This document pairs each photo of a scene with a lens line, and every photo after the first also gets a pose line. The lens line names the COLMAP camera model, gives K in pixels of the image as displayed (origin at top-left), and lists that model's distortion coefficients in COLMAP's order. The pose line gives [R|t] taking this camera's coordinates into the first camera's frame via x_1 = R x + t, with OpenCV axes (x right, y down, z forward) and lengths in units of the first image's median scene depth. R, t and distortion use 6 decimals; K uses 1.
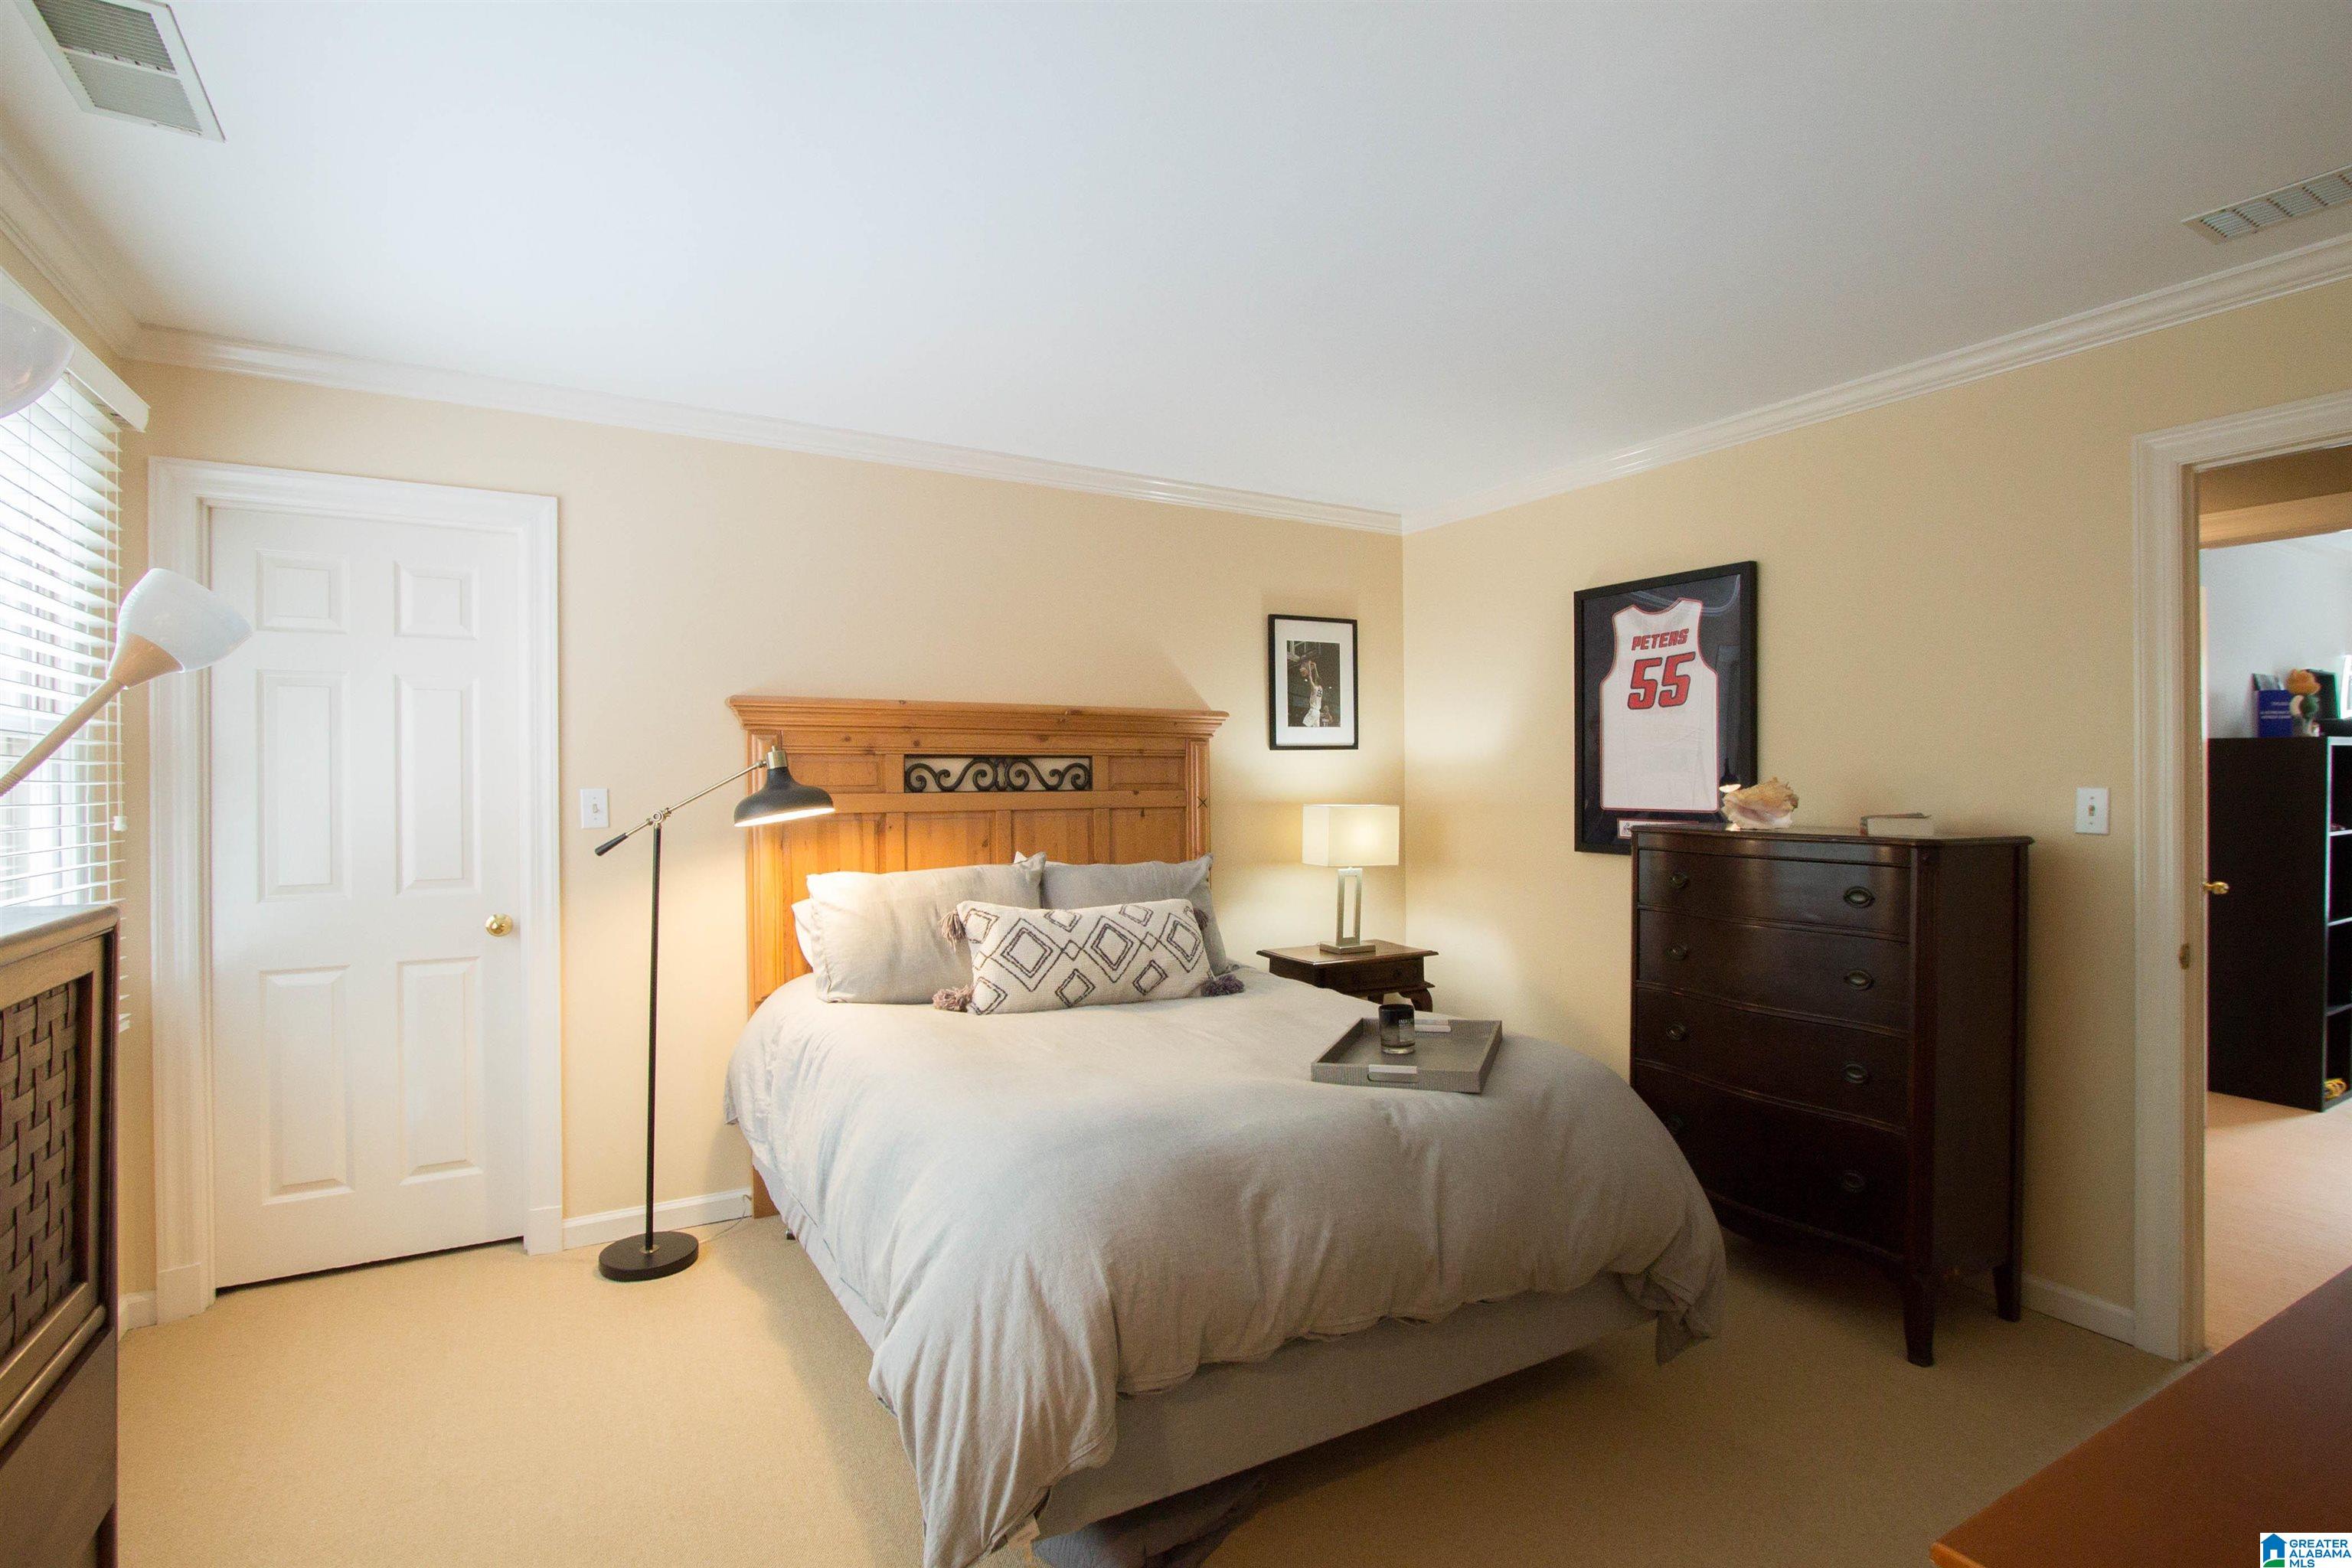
lens RADIAL K [[1094.7, 0, 1181.3], [0, 1094.7, 780.3], [0, 0, 1]] dist [-0.017601, 0.000633]
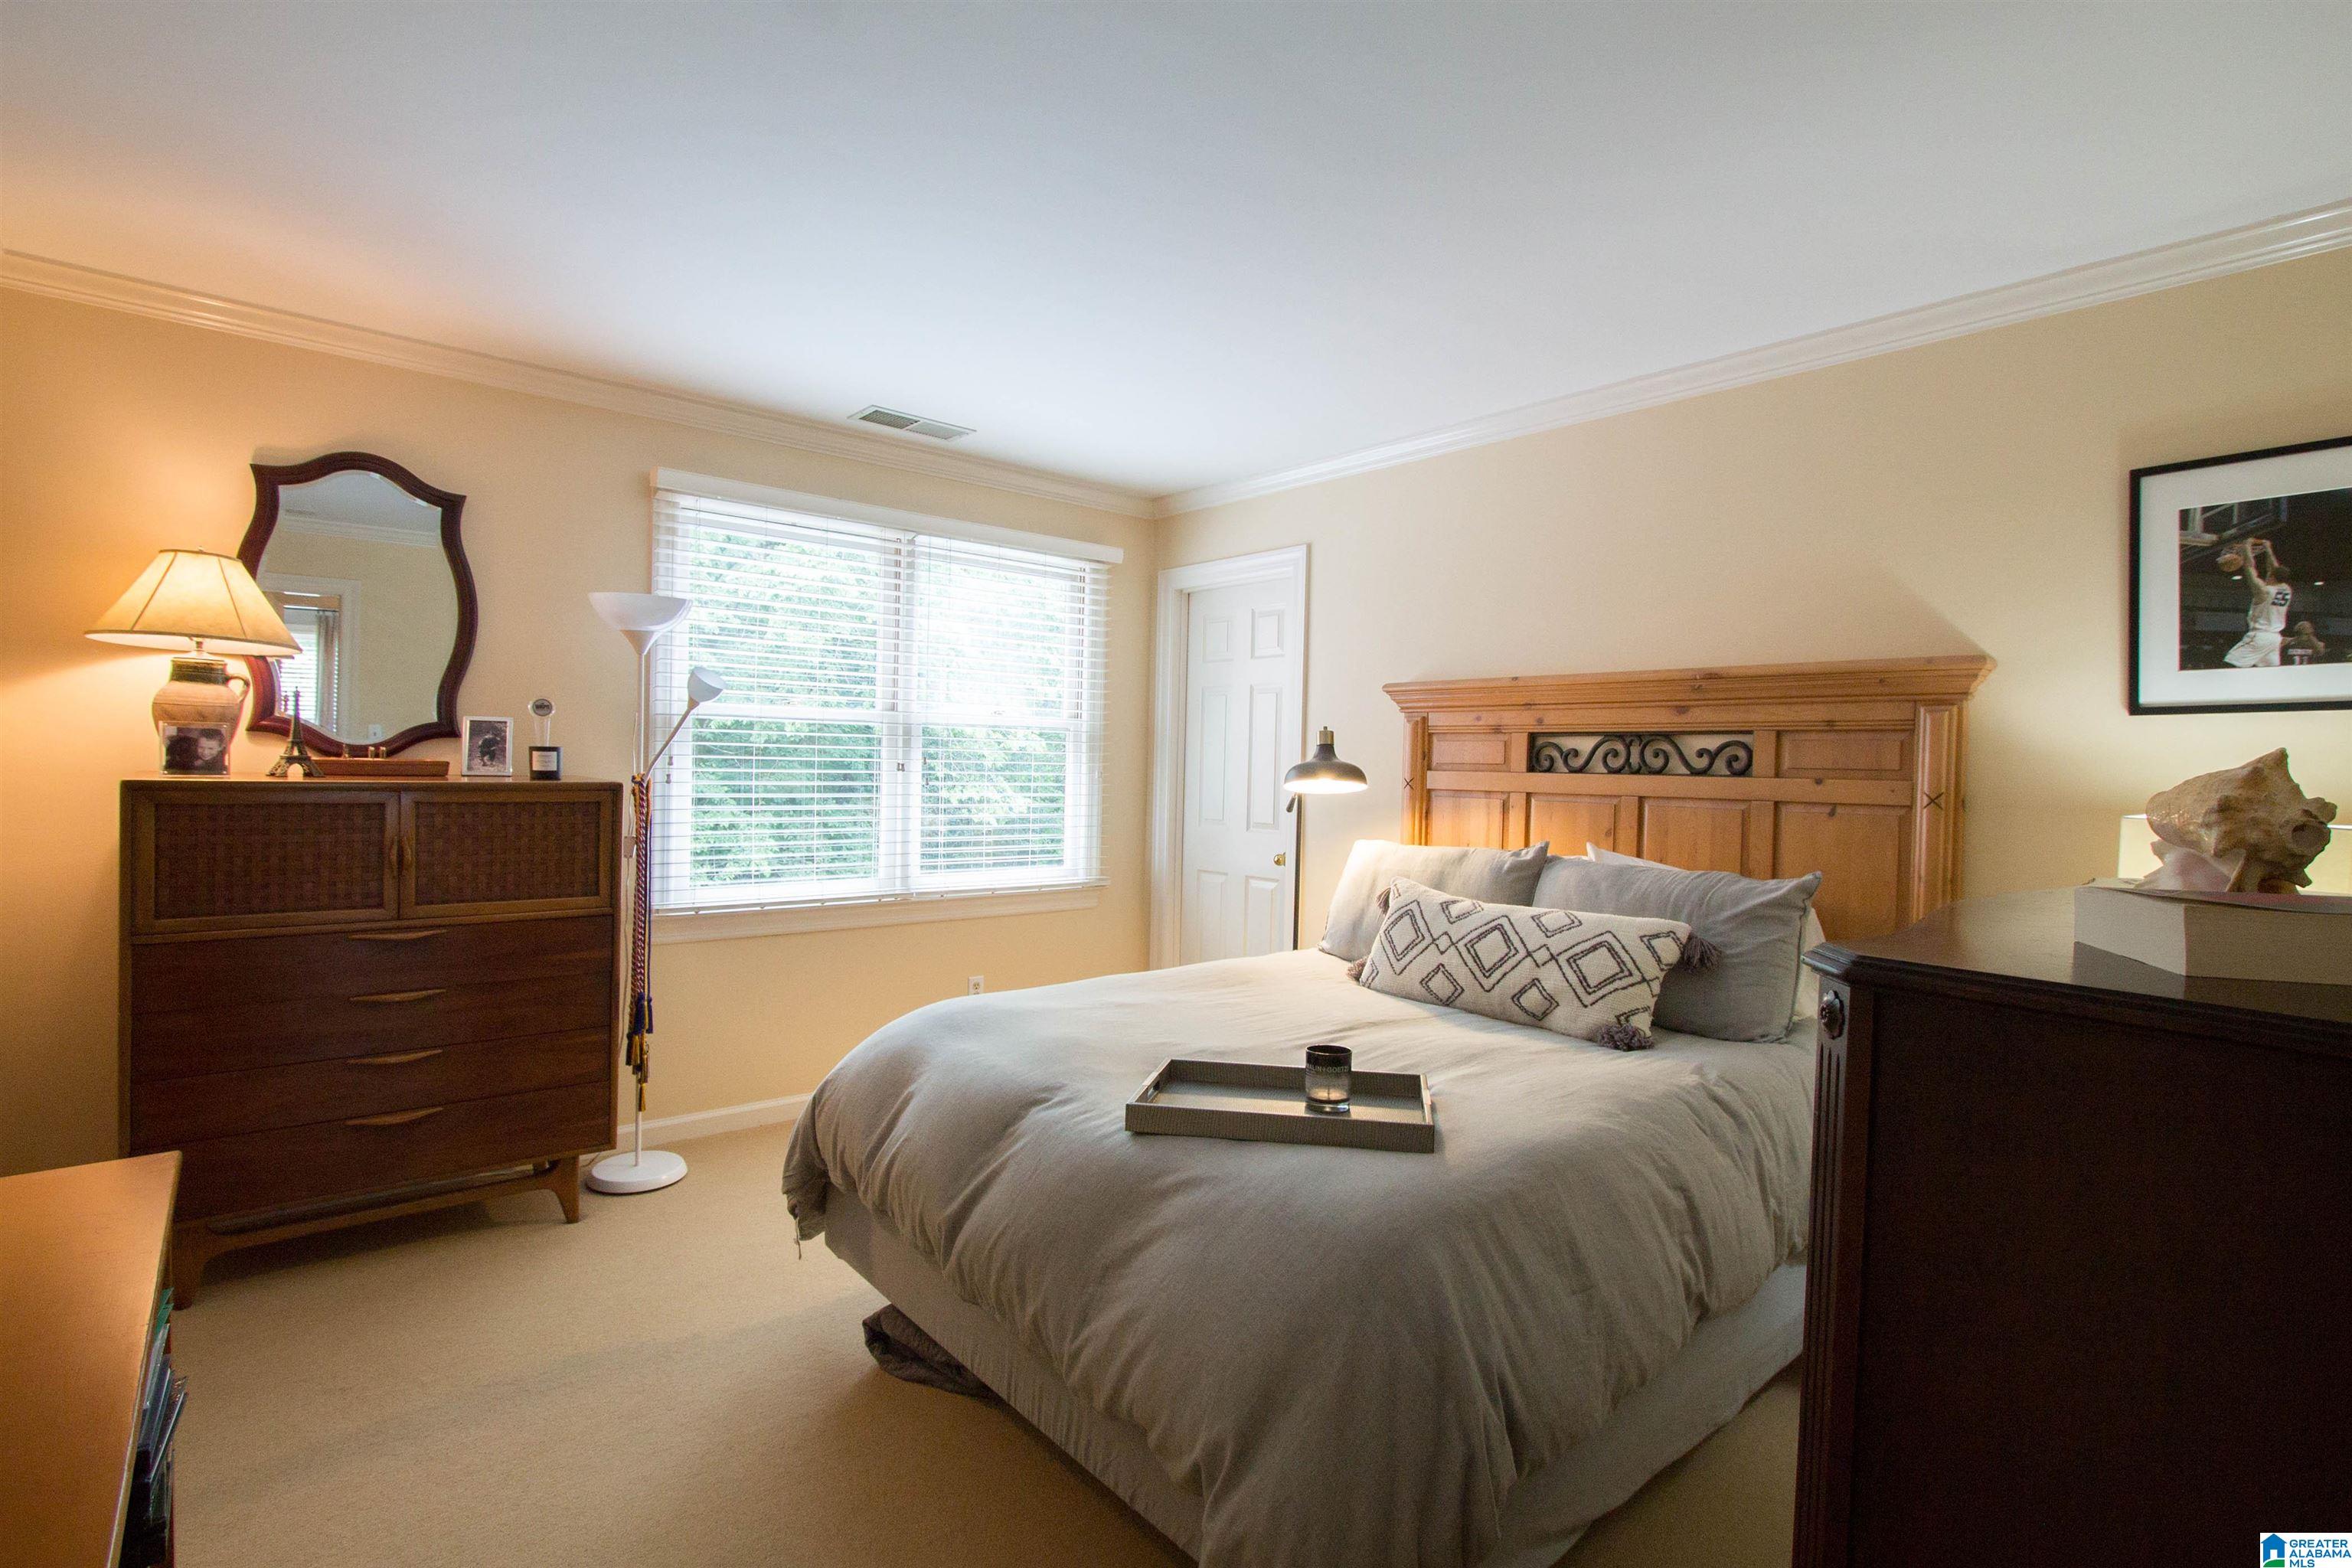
lens RADIAL K [[1094.7, 0, 1186.7], [0, 1094.7, 773.6], [0, 0, 1]] dist [-0.017601, 0.000633]
pose [[0.209102, 0.018885, -0.977711, 0.597750], [-0.019448, 0.999696, 0.015150, 0.003664], [0.977700, 0.015846, 0.209406, 0.480393]]
